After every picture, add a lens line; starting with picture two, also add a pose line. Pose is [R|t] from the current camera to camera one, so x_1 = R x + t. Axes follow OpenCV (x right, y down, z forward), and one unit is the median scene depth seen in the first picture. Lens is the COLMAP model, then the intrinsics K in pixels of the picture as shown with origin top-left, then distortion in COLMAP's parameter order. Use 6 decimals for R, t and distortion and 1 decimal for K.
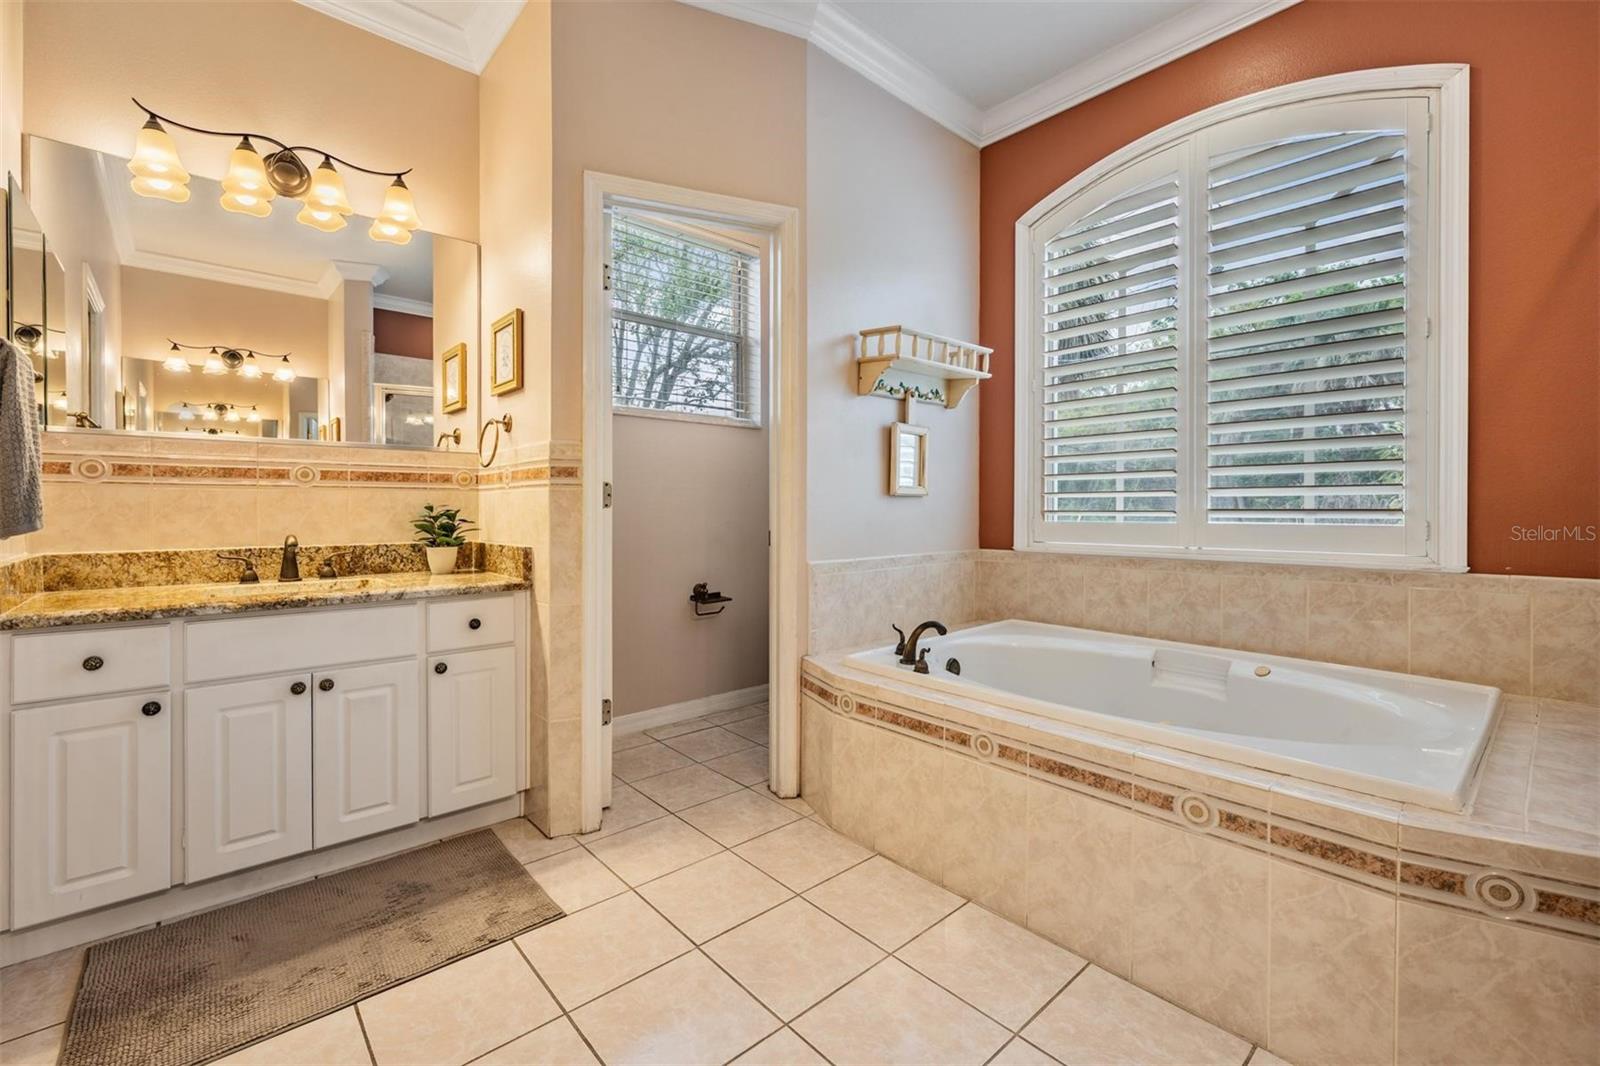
lens RADIAL K [[681.0, 0, 794.3], [0, 681.0, 510.7], [0, 0, 1]] dist [0.001871, -0.000386]
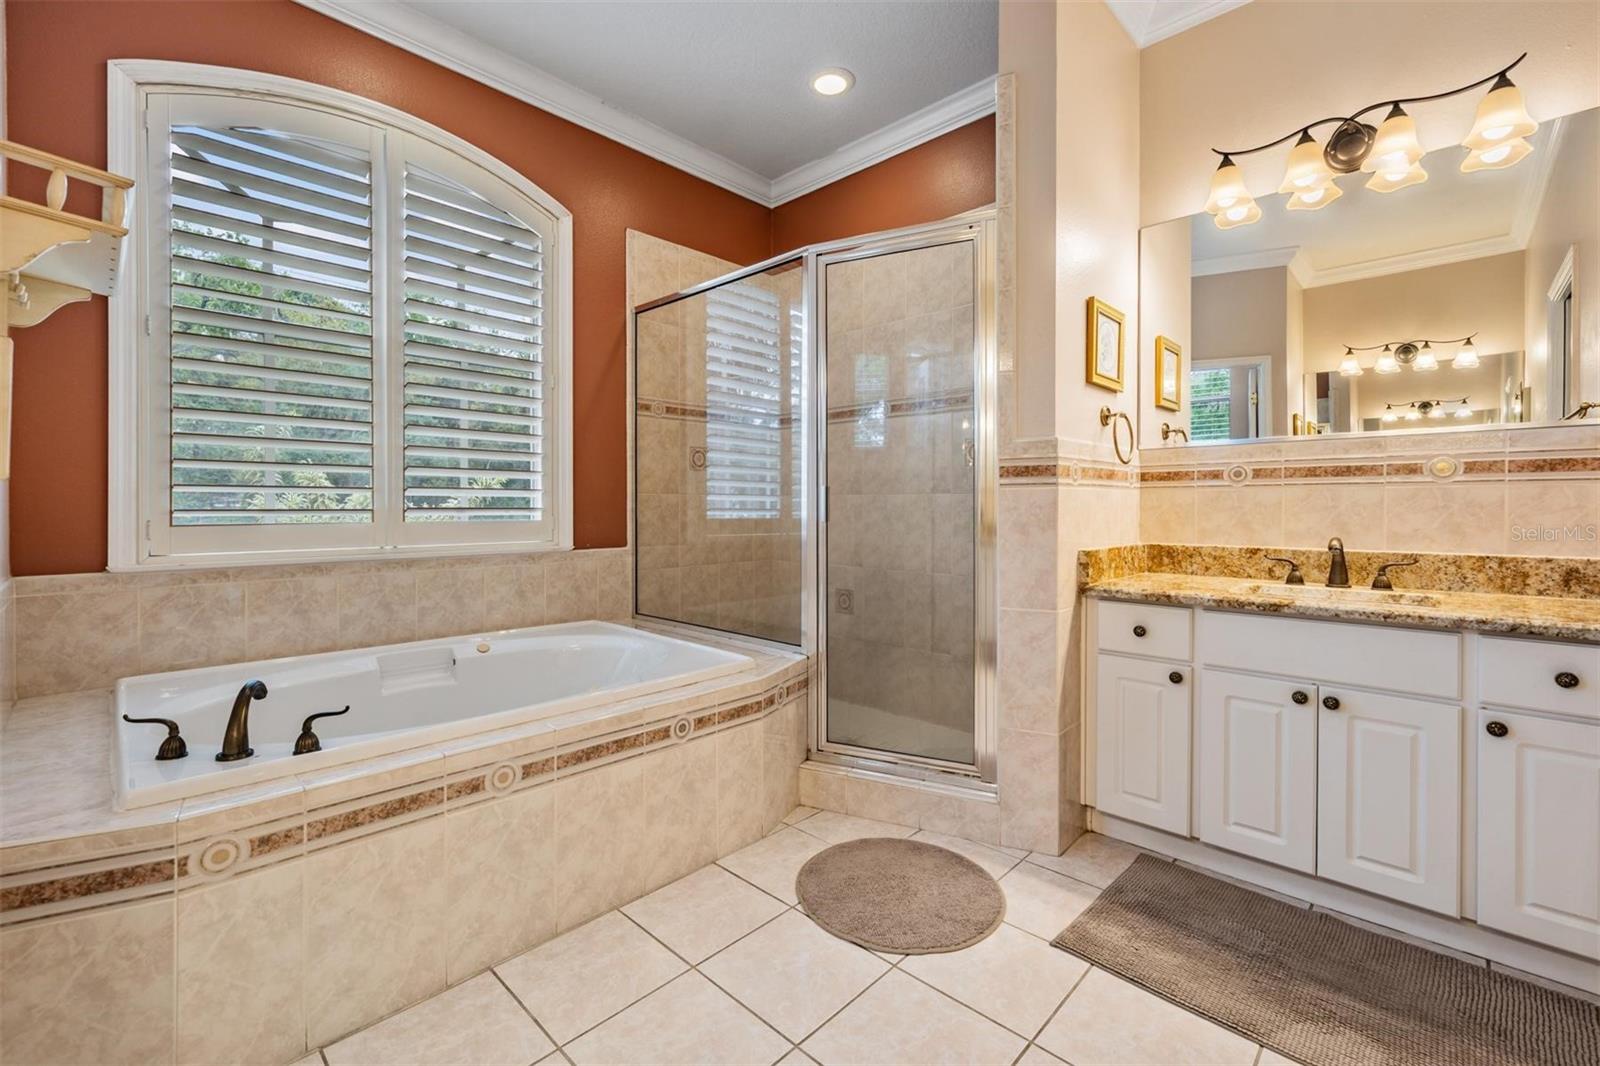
lens RADIAL K [[681.0, 0, 794.3], [0, 681.0, 510.7], [0, 0, 1]] dist [0.001871, -0.000386]
pose [[-0.077068, -0.004260, 0.997017, -0.491783], [0.002273, 0.999988, 0.004448, -0.001154], [-0.997023, 0.002609, -0.077058, 0.547760]]
